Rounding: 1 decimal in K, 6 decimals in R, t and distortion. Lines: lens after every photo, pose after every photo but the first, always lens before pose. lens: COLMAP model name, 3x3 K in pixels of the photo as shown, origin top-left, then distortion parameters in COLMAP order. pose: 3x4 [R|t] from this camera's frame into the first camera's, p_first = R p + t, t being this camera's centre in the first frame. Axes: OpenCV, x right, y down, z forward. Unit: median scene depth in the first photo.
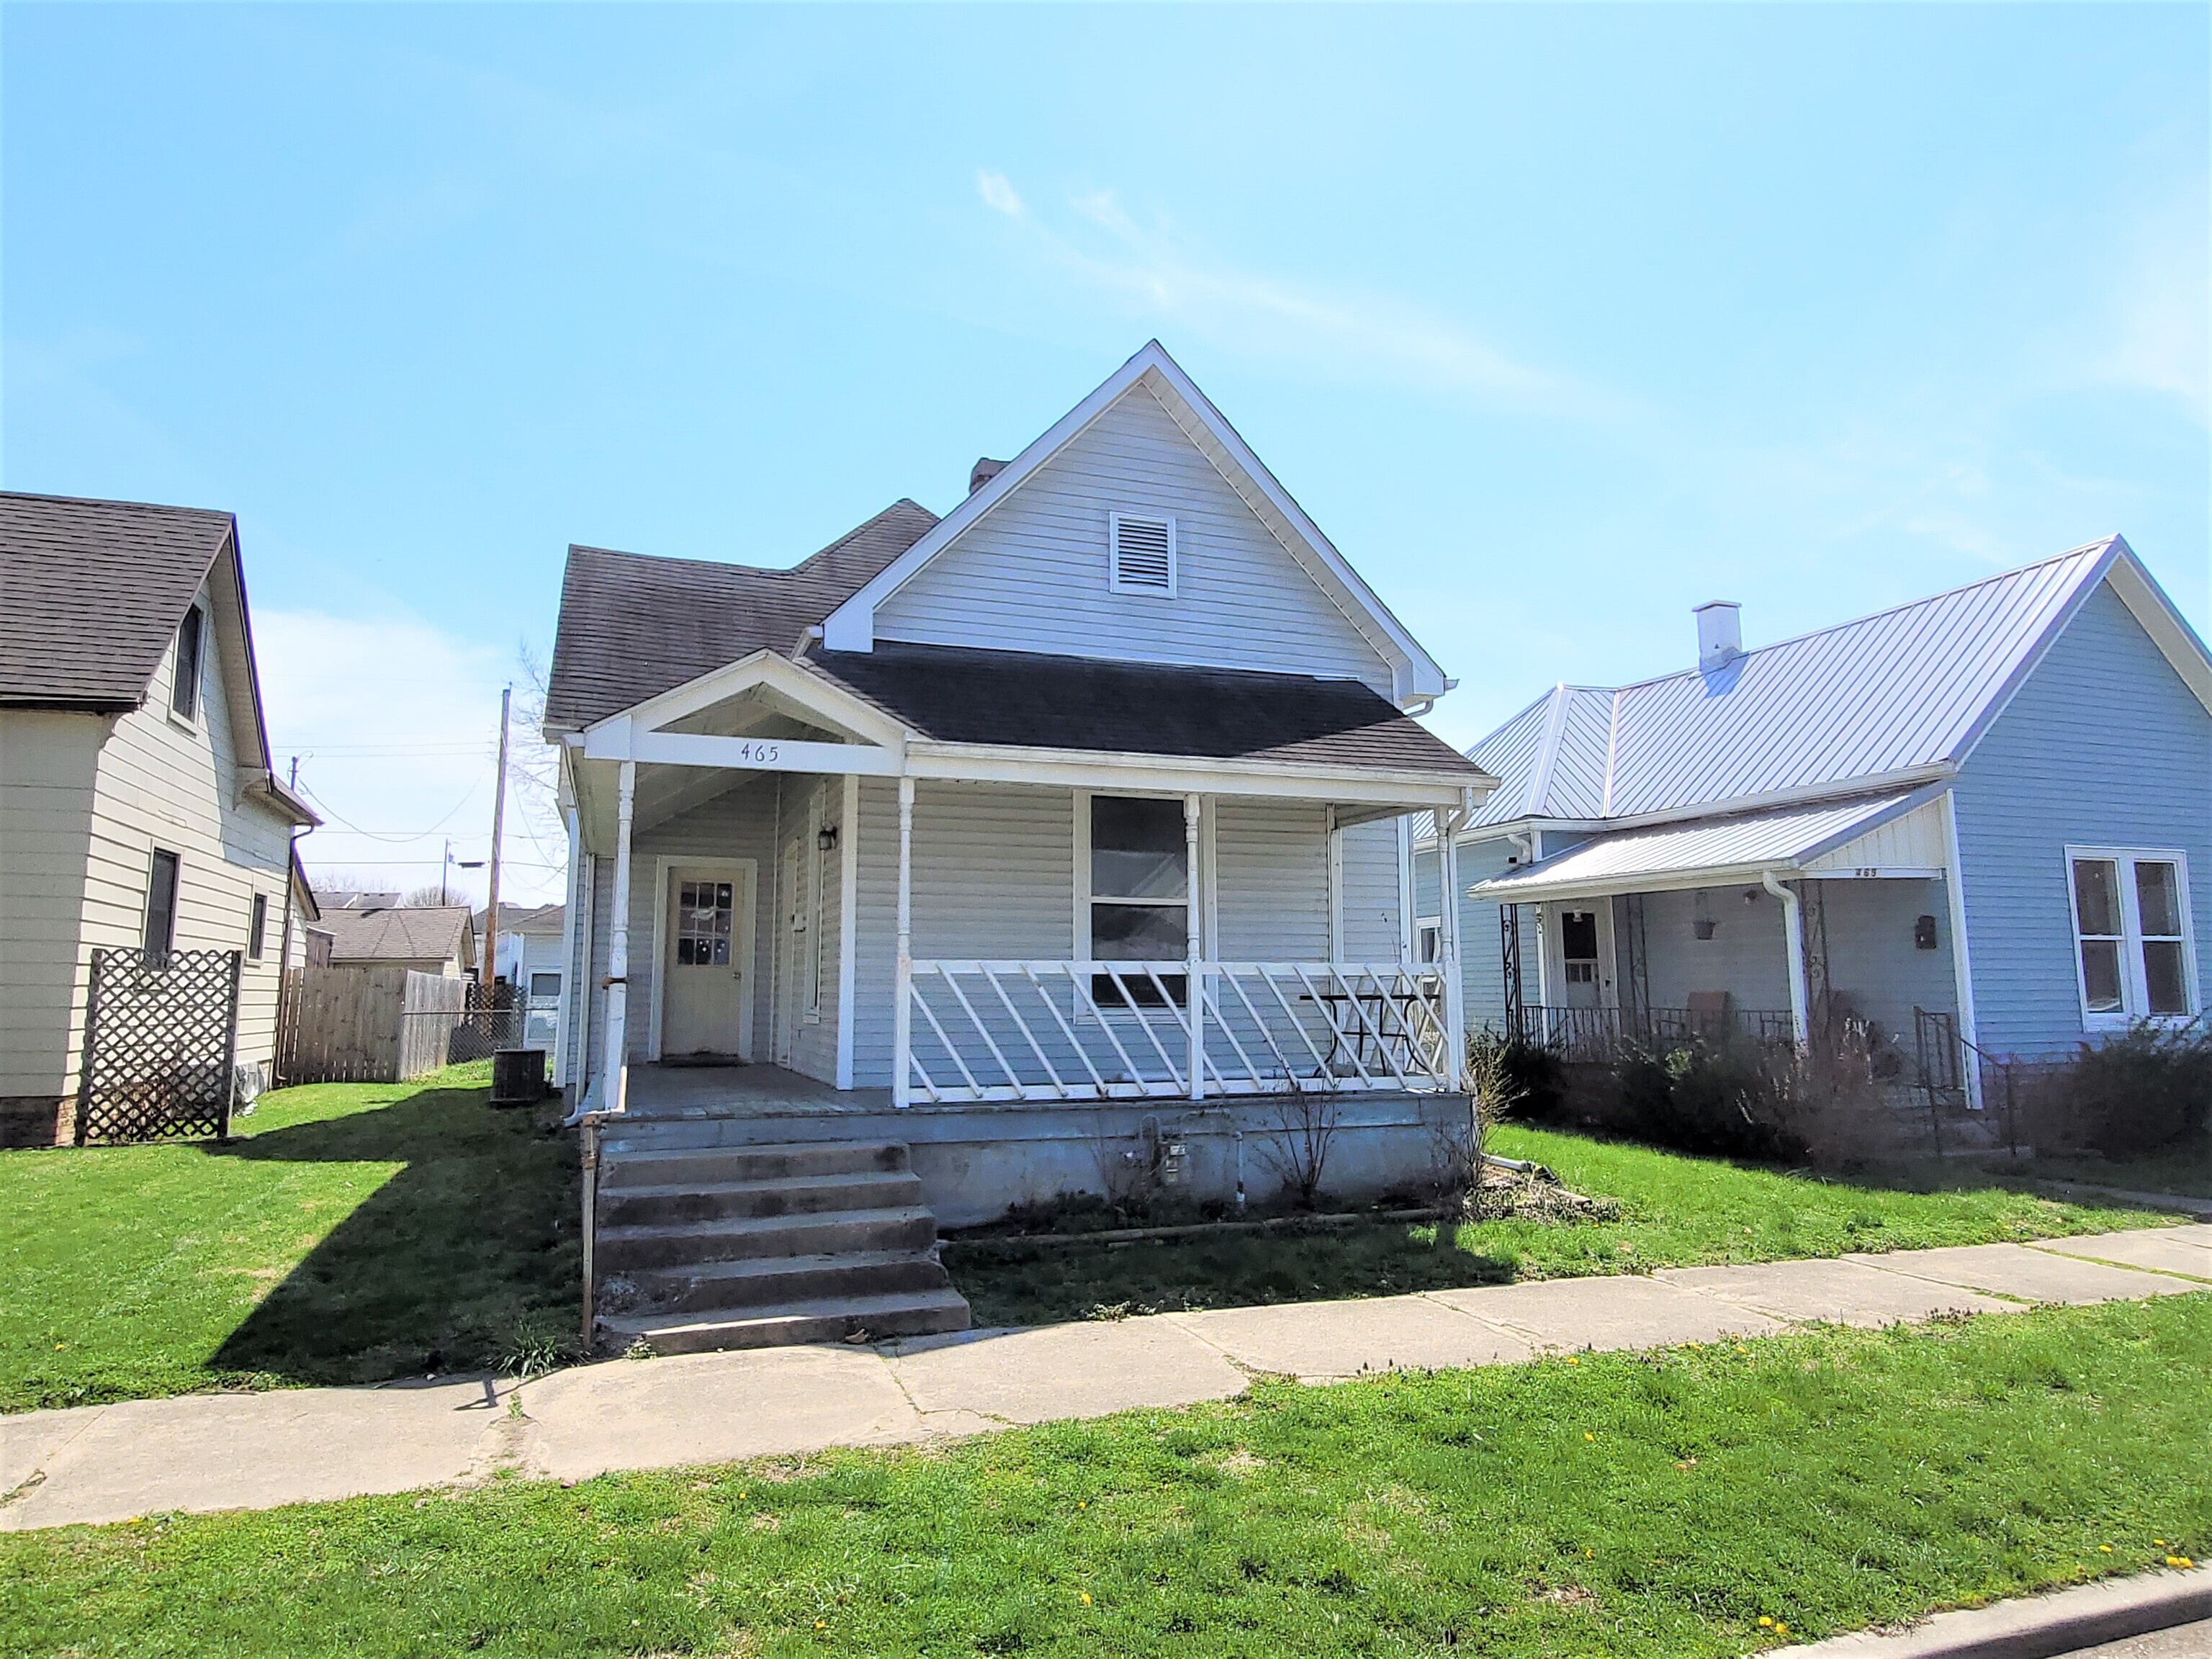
lens RADIAL K [[1361.0, 0, 1112.2], [0, 1361.0, 834.4], [0, 0, 1]] dist [-0.001179, 0.000587]
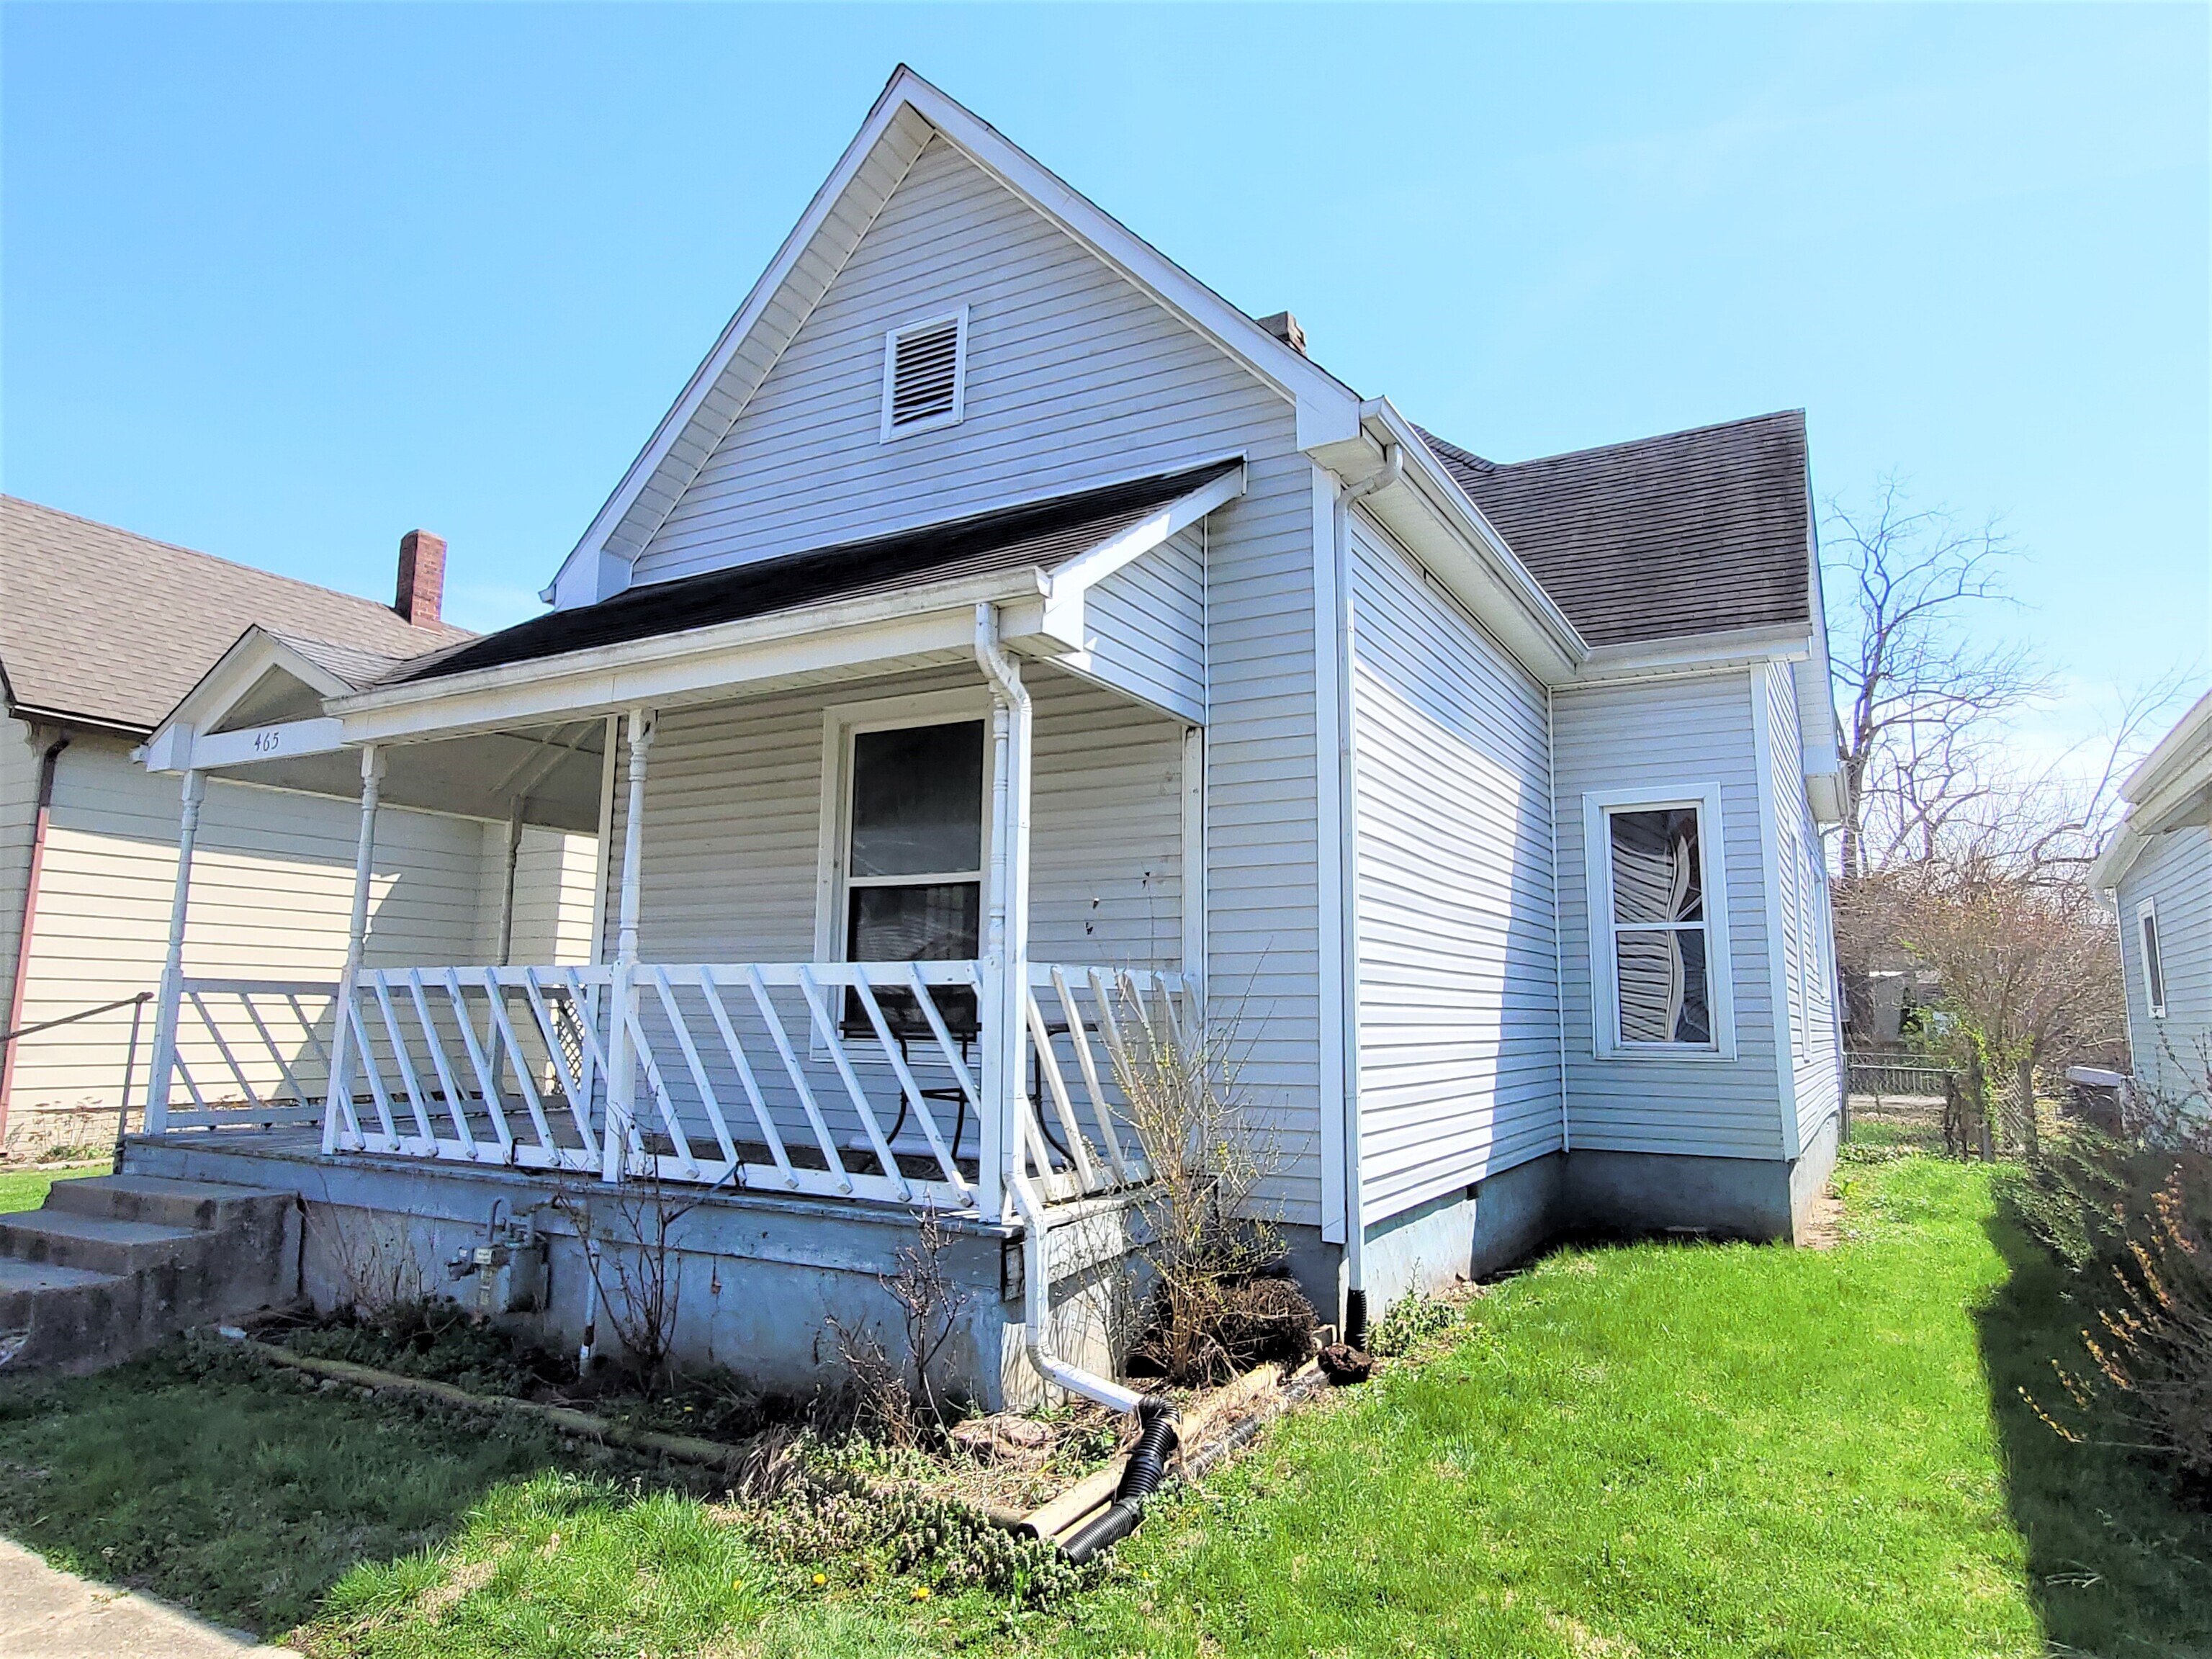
lens RADIAL K [[1361.0, 0, 1103.8], [0, 1361.0, 811.5], [0, 0, 1]] dist [-0.001179, 0.000587]
pose [[0.644775, -0.107336, -0.756798, 0.577982], [0.076793, 0.994178, -0.075577, 0.071843], [0.760505, -0.009387, 0.649265, 0.620310]]
